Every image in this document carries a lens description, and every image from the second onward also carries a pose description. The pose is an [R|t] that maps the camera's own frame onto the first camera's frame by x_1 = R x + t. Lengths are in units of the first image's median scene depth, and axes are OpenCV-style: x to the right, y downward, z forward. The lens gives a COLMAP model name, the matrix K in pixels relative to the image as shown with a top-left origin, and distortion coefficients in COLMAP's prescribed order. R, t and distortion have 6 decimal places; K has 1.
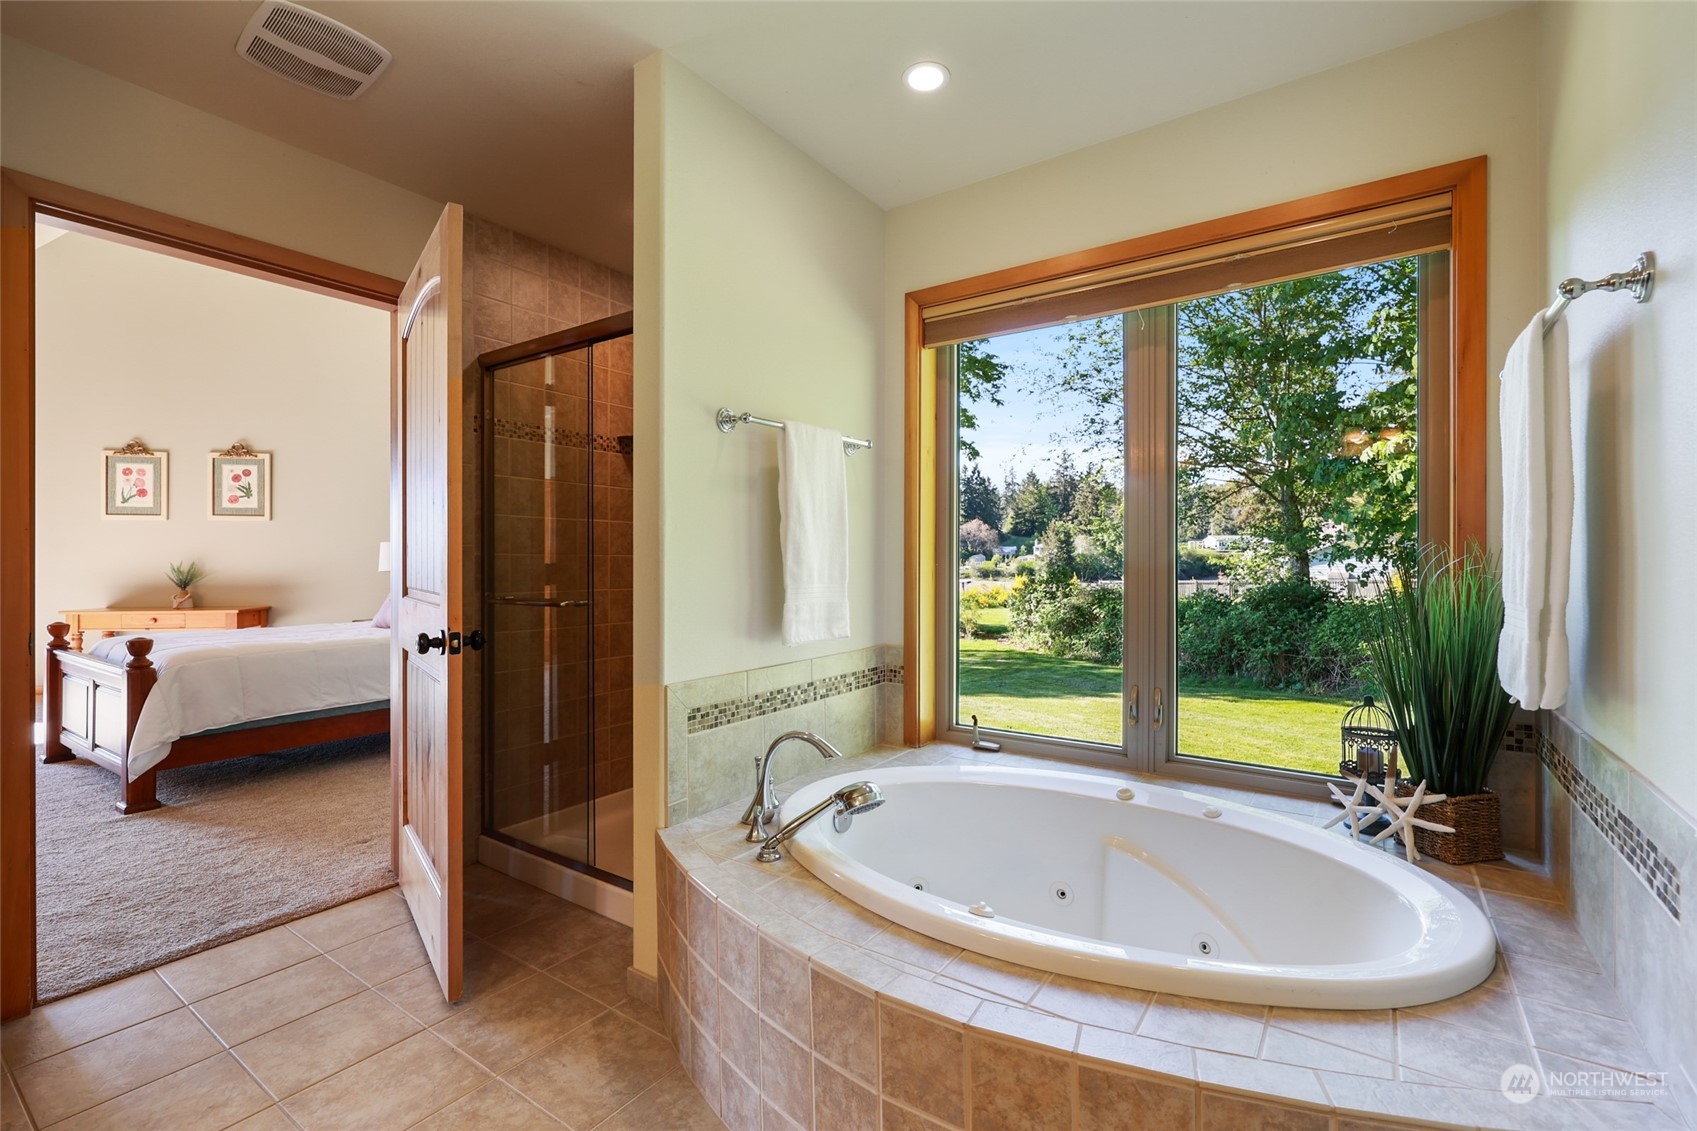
lens RADIAL K [[761.3, 0, 853.6], [0, 761.3, 565.2], [0, 0, 1]] dist [0.003717, 0.000417]
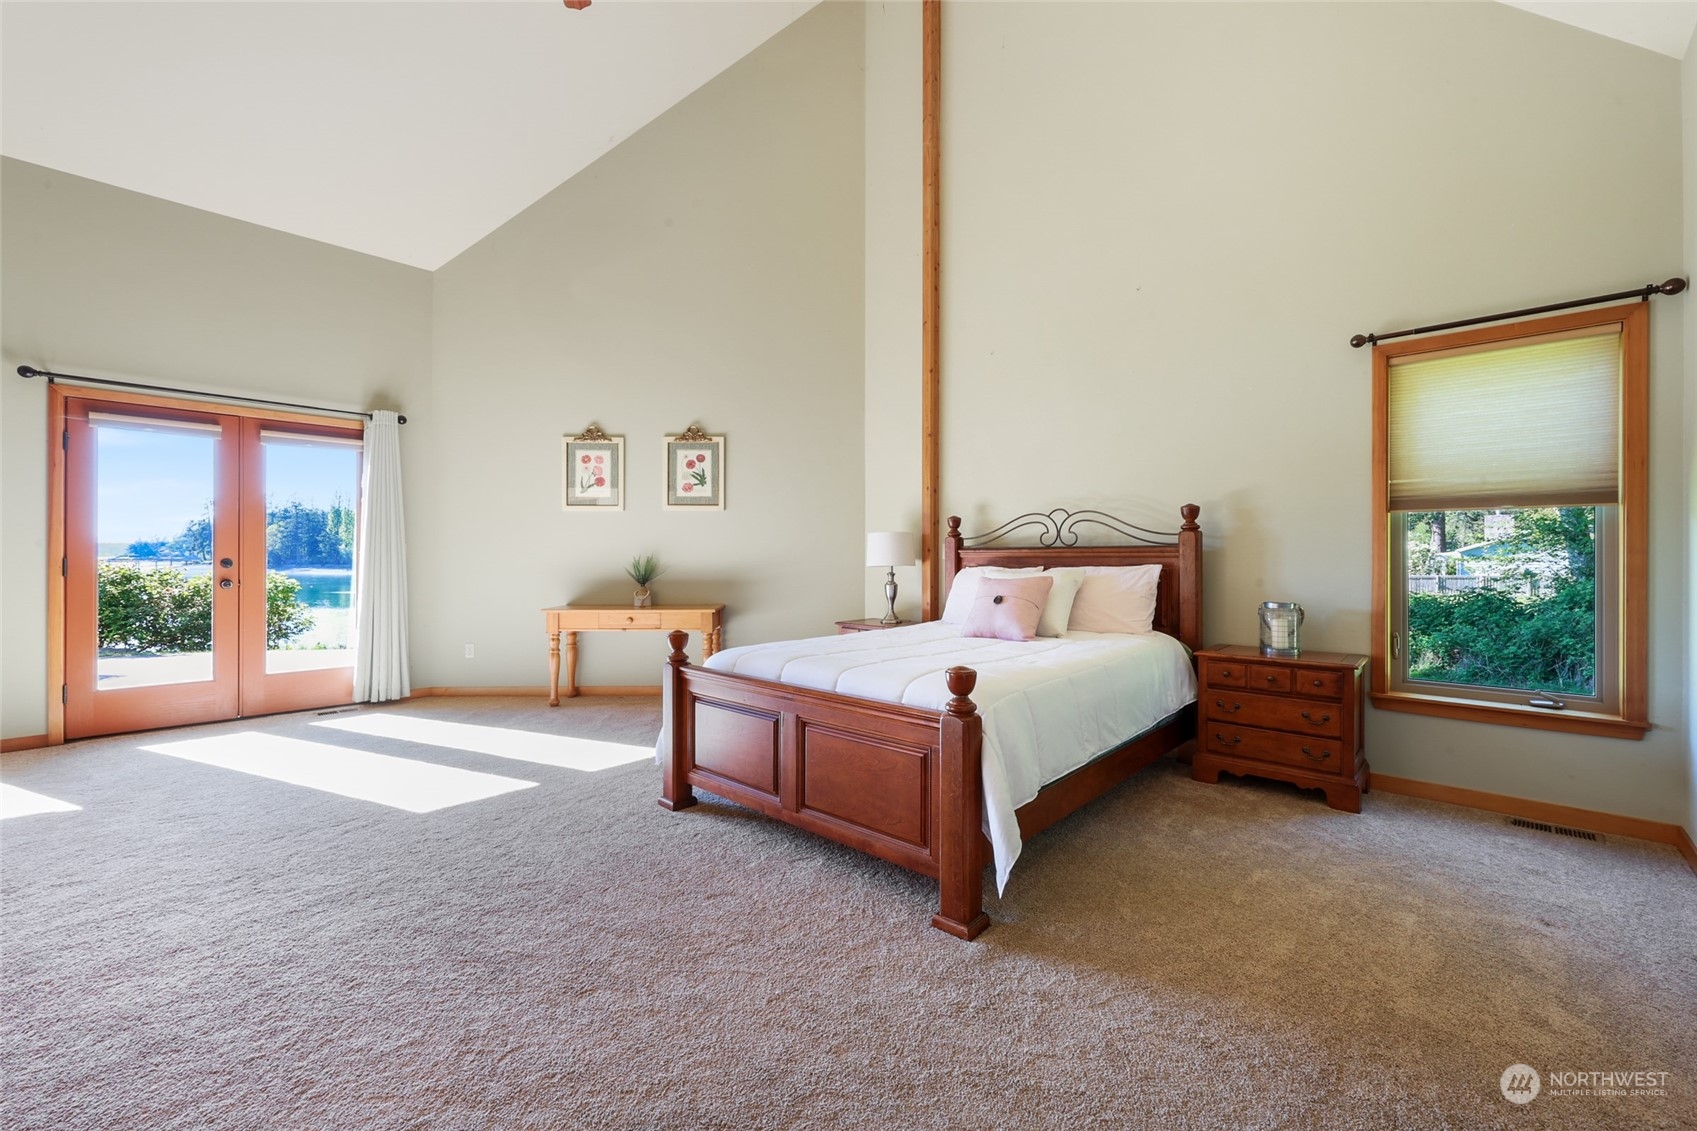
lens RADIAL K [[695.1, 0, 835.6], [0, 695.1, 559.3], [0, 0, 1]] dist [0.001643, 0.000437]
pose [[0.989231, 0.000381, -0.146359, -0.521833], [-0.000170, 0.999999, 0.001454, -0.001525], [0.146359, -0.001414, 0.989230, 0.203735]]
